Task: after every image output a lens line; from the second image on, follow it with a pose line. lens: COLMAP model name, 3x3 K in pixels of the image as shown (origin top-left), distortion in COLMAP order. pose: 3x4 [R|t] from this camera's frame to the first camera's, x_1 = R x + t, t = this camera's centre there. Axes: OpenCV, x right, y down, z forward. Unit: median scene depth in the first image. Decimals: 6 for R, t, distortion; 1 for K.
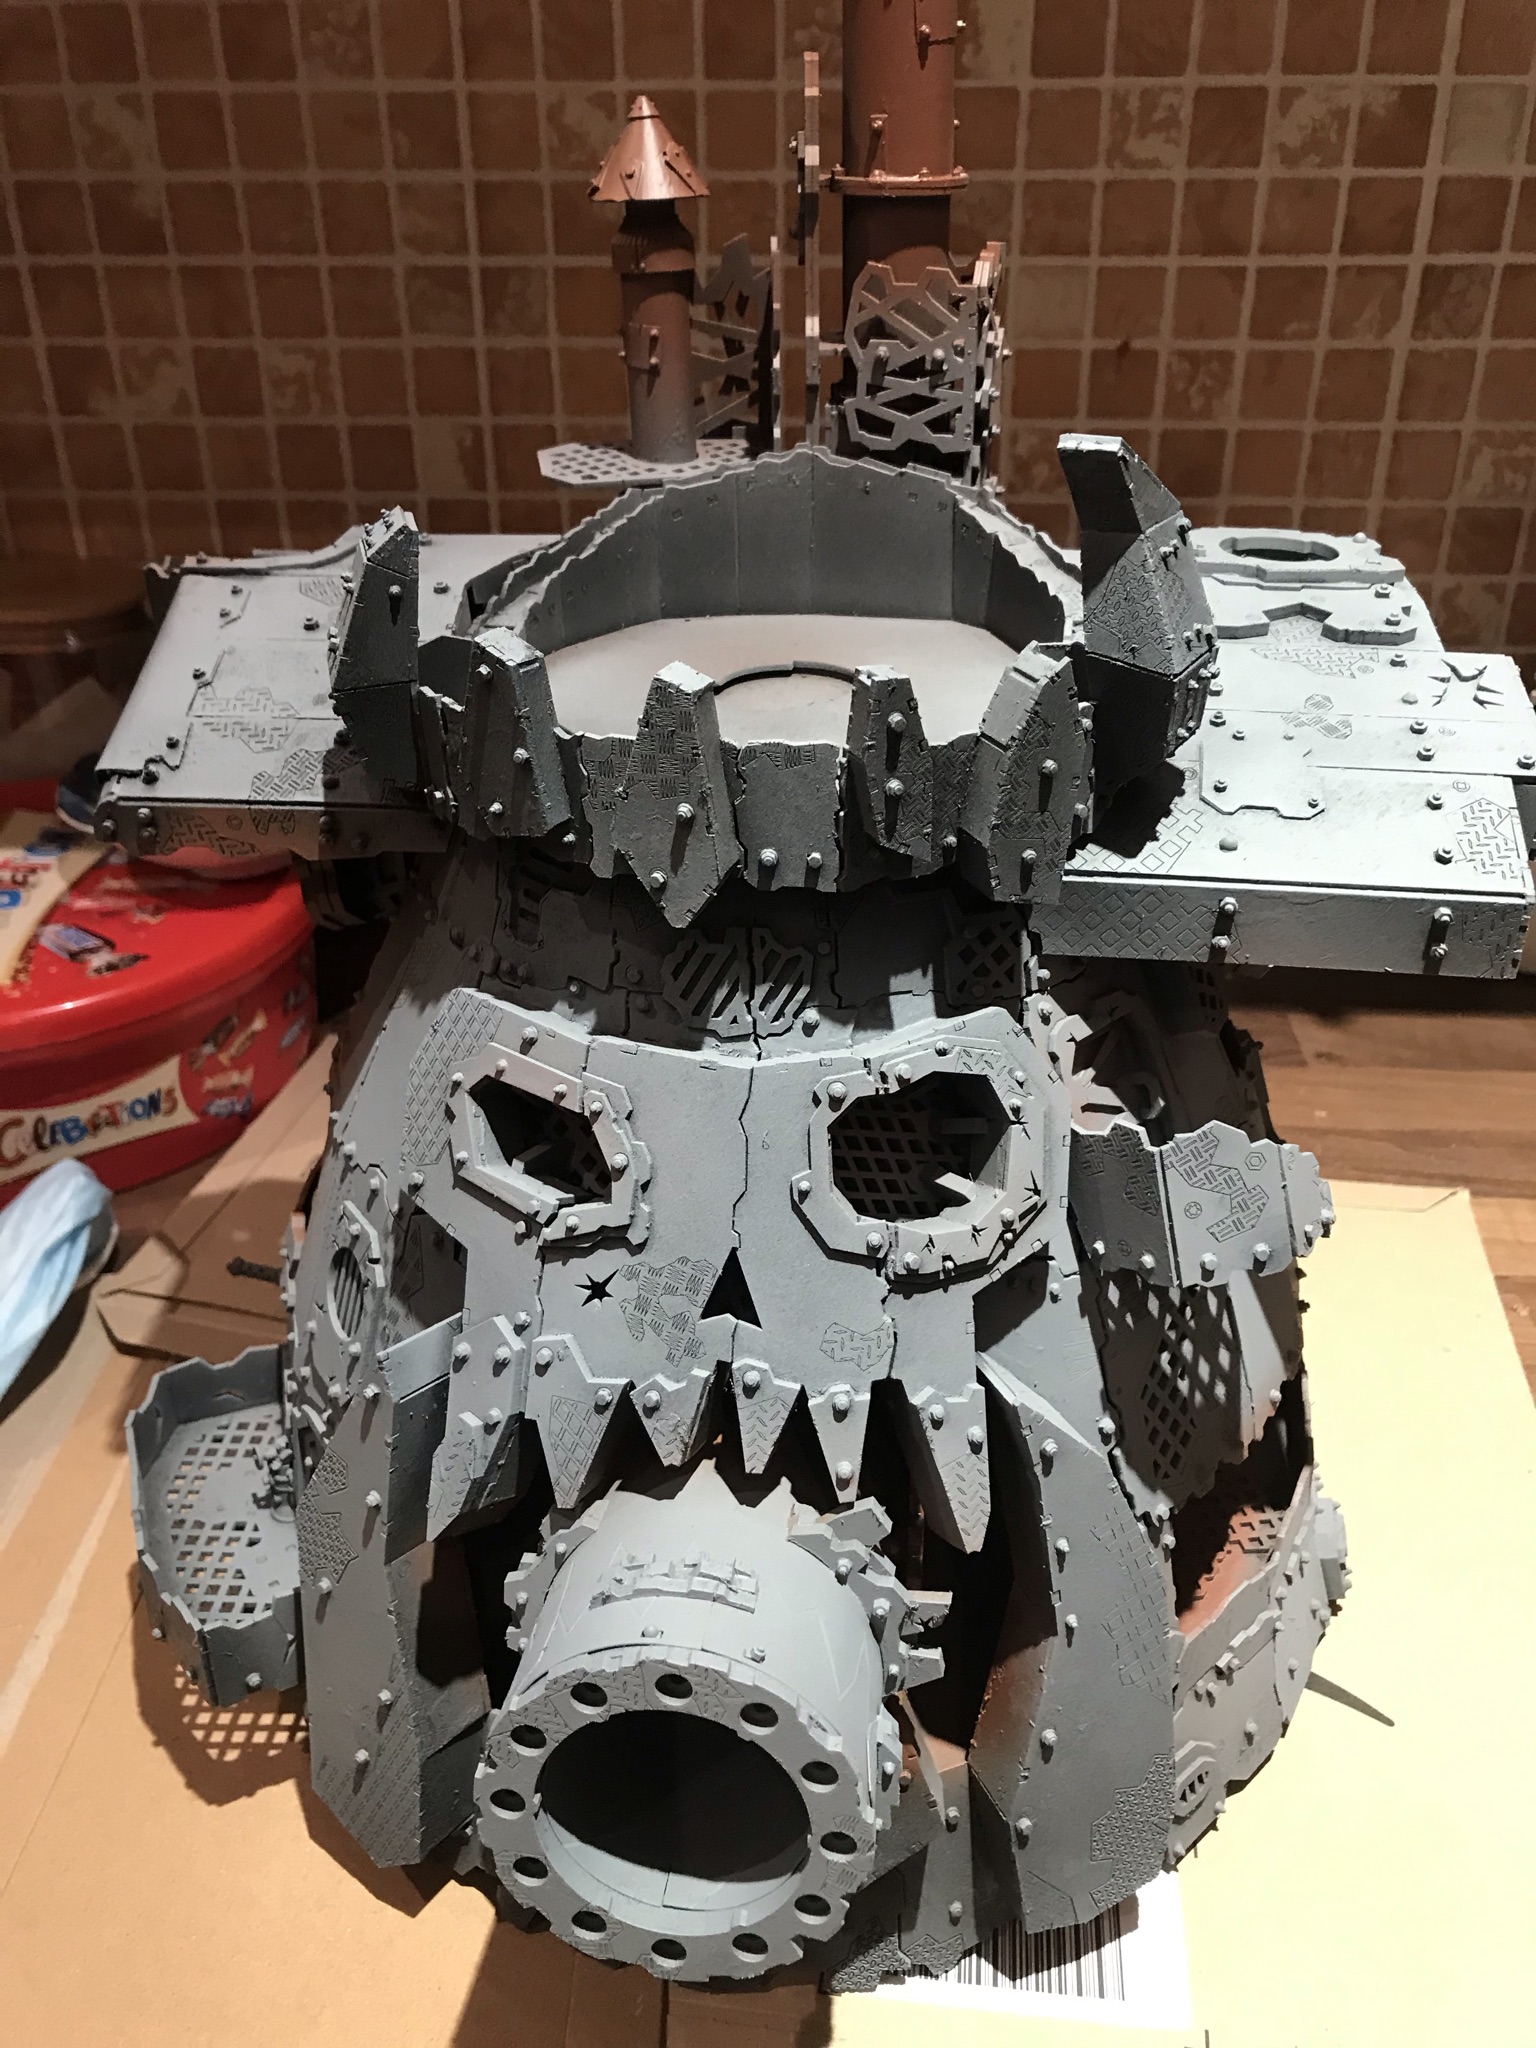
lens RADIAL K [[1685.2, 0, 755.8], [0, 1685.2, 1017.3], [0, 0, 1]] dist [0.002552, 0.002731]
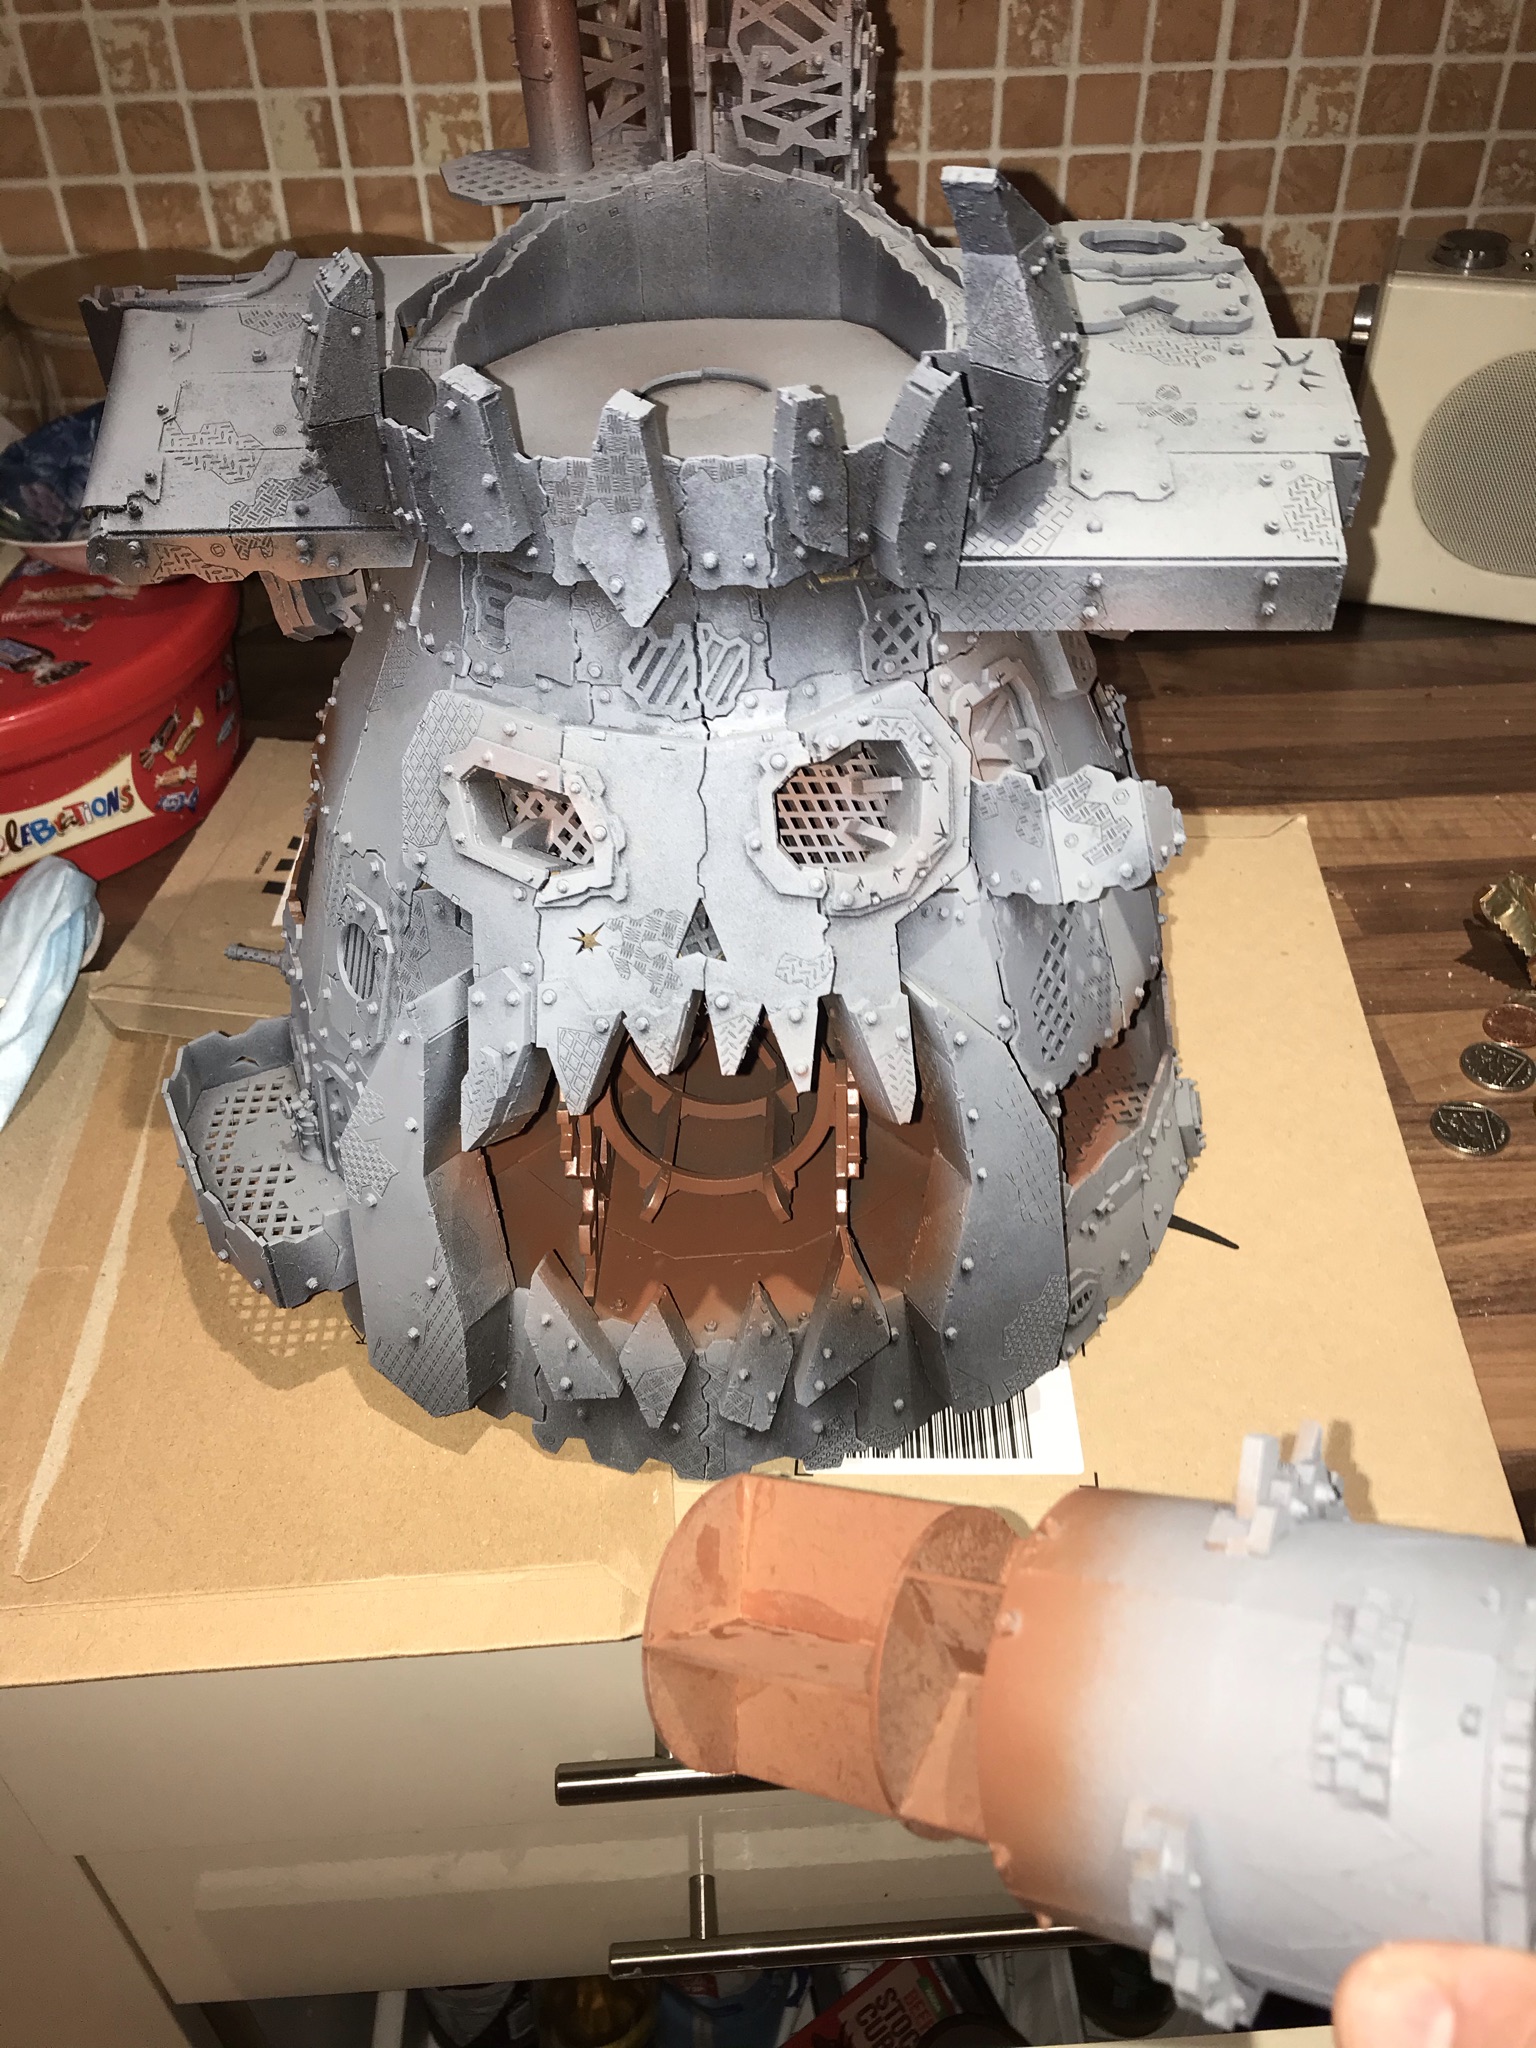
lens RADIAL K [[1685.2, 0, 753.5], [0, 1685.2, 1014.0], [0, 0, 1]] dist [0.002552, 0.002731]
pose [[0.995005, -0.072552, 0.068571, -0.057455], [0.058288, 0.979864, 0.190969, -0.007809], [-0.081046, -0.186018, 0.979198, -0.182497]]
